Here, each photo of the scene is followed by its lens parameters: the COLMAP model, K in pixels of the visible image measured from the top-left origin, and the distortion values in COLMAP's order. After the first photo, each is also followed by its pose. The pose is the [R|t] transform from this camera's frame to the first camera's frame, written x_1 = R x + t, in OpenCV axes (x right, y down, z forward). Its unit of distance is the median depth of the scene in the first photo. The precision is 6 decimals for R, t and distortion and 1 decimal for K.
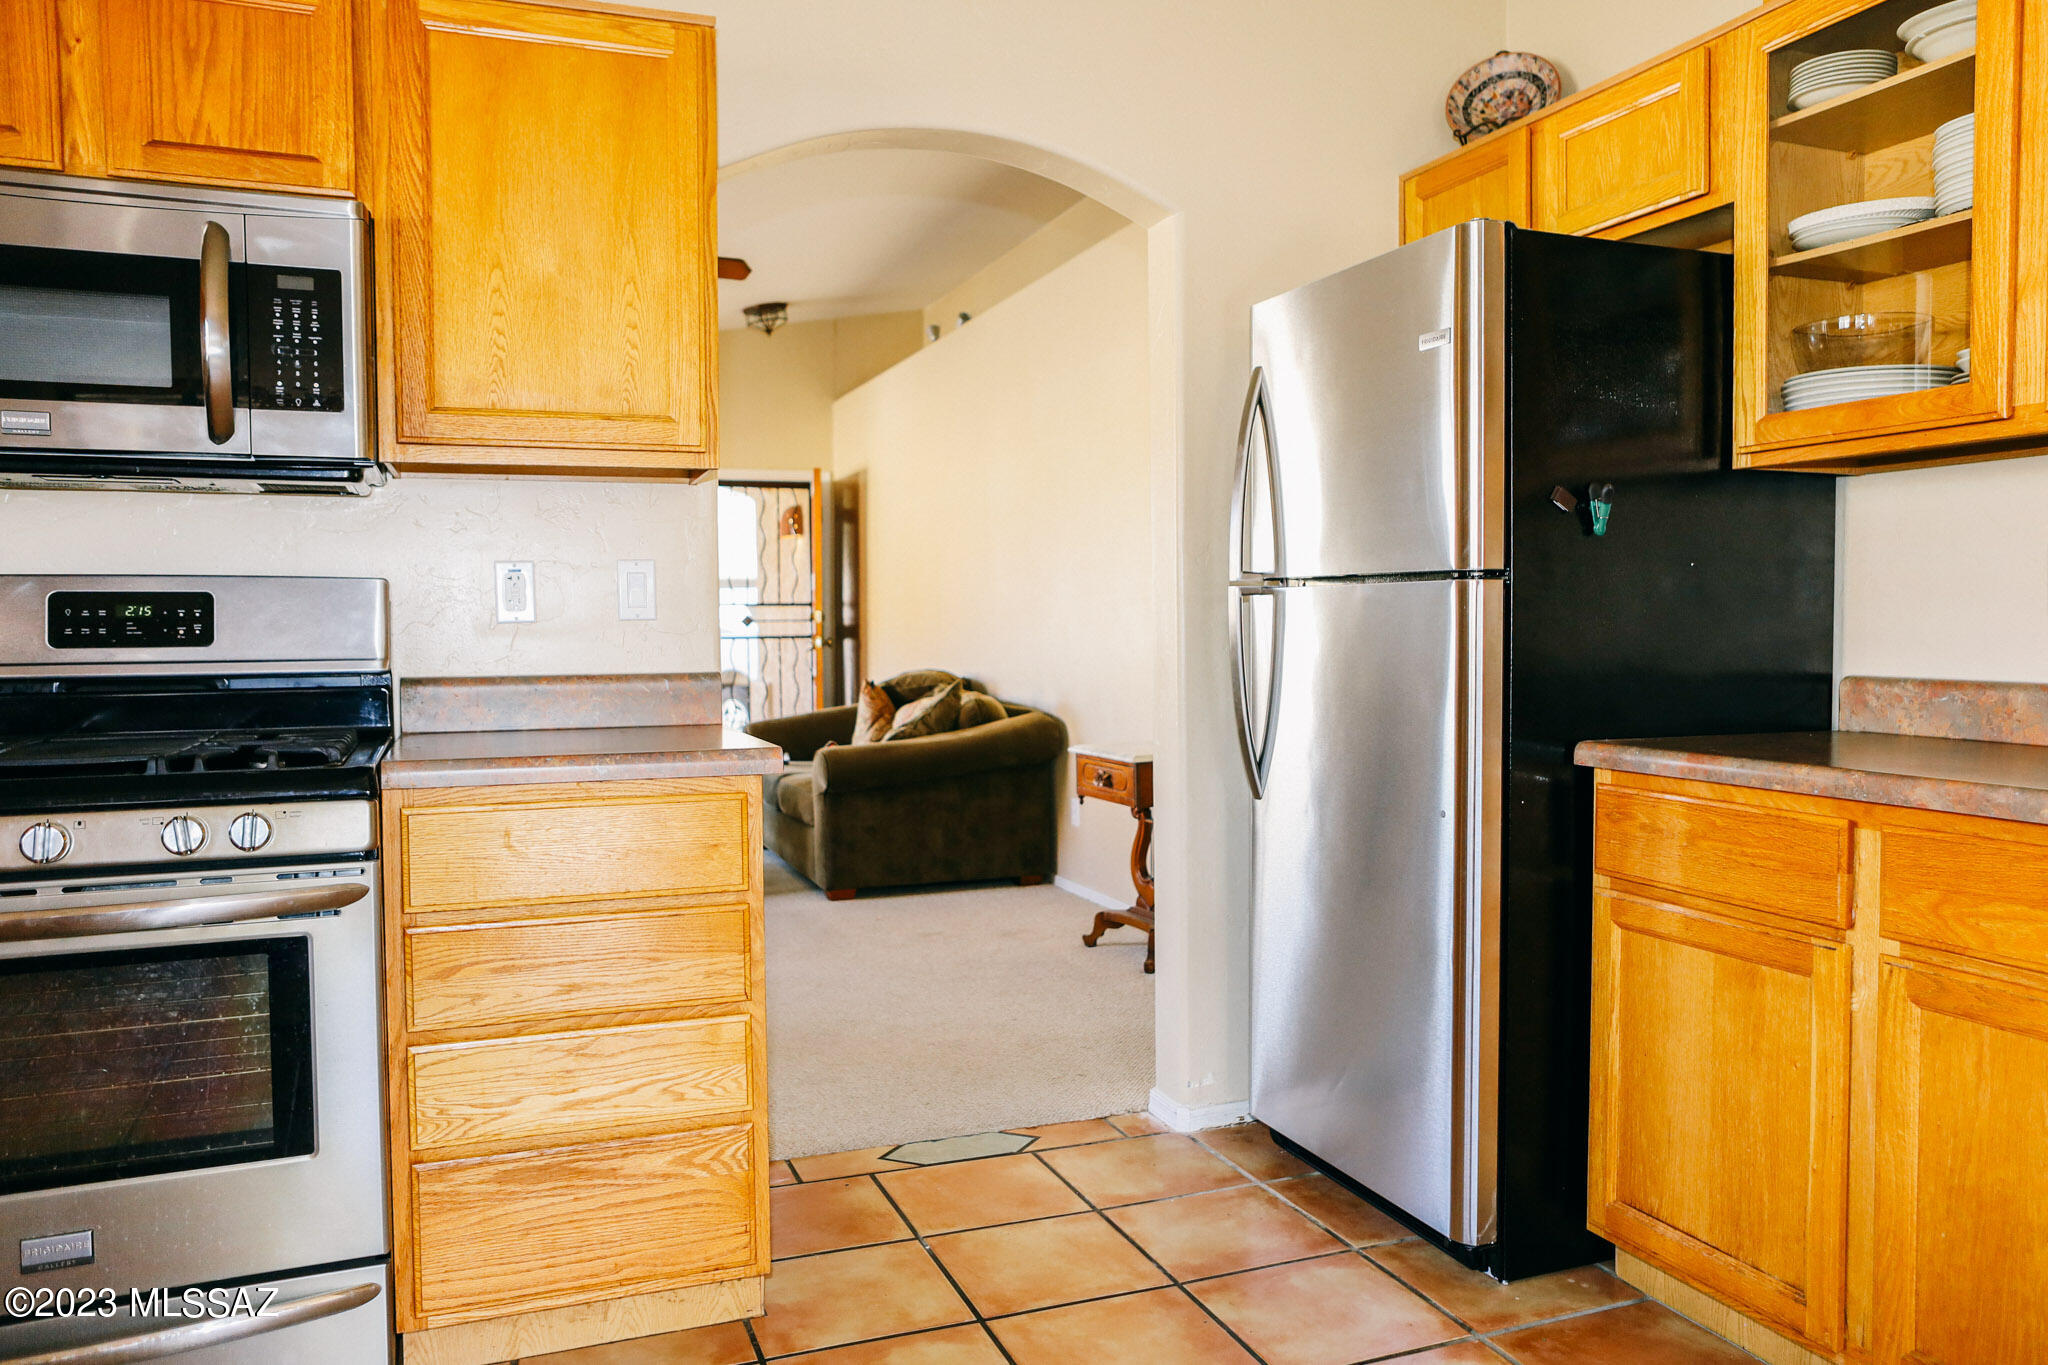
lens RADIAL K [[1489.7, 0, 1041.0], [0, 1489.7, 677.7], [0, 0, 1]] dist [-0.054992, 0.058974]
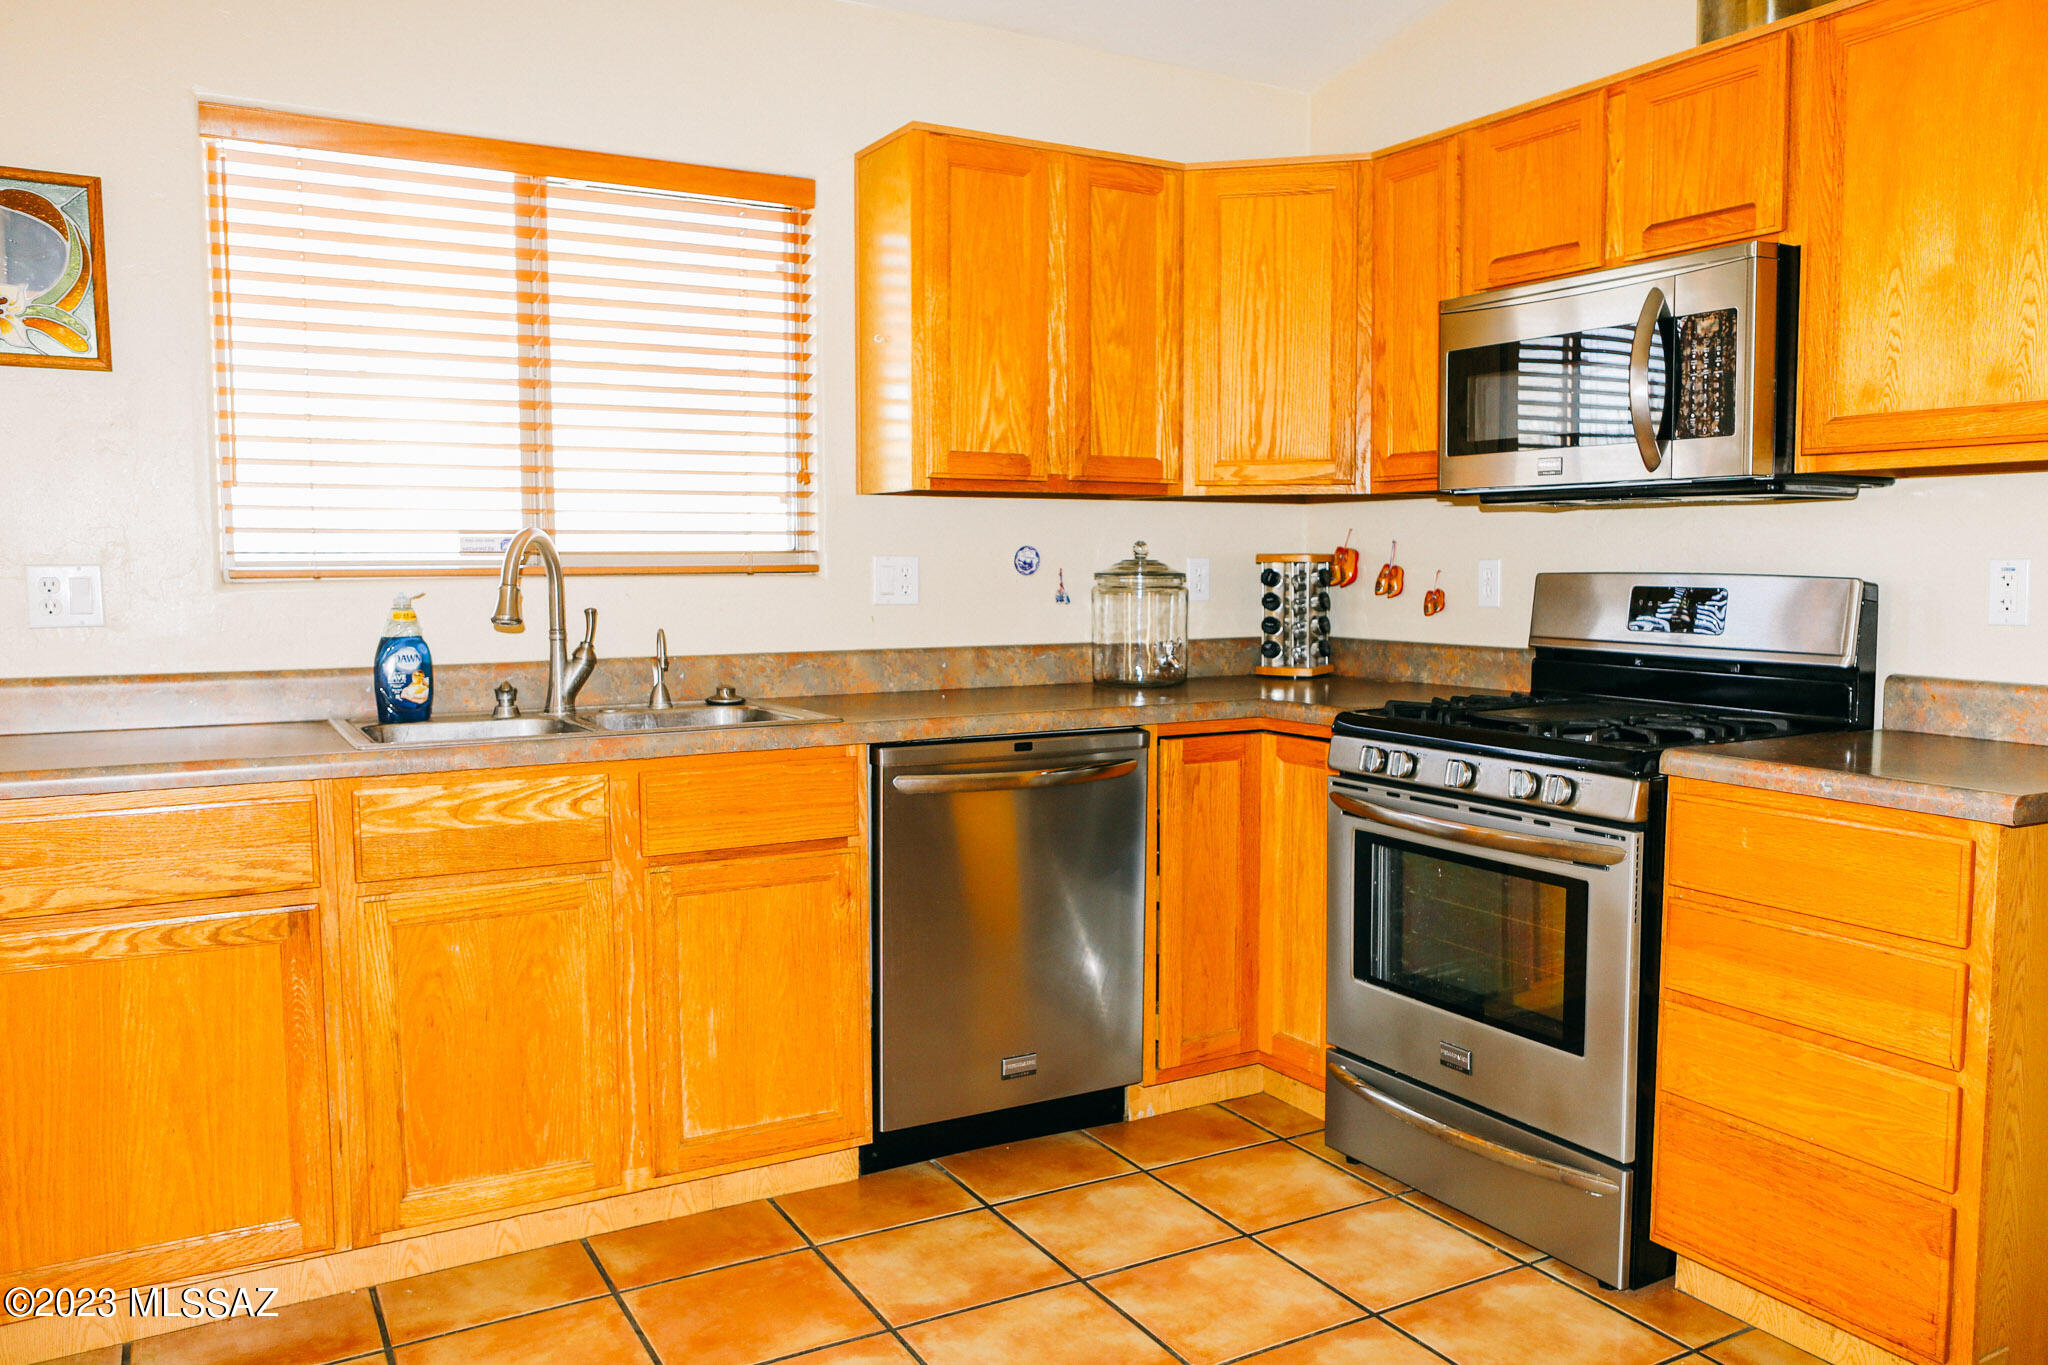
lens RADIAL K [[1534.9, 0, 1024.0], [0, 1534.9, 682.5], [0, 0, 1]] dist [-0.005475, -0.000548]
pose [[0.133746, 0.092016, -0.986735, 0.572456], [-0.036690, 0.995457, 0.087856, -0.070790], [0.990336, 0.024453, 0.136514, 0.291649]]
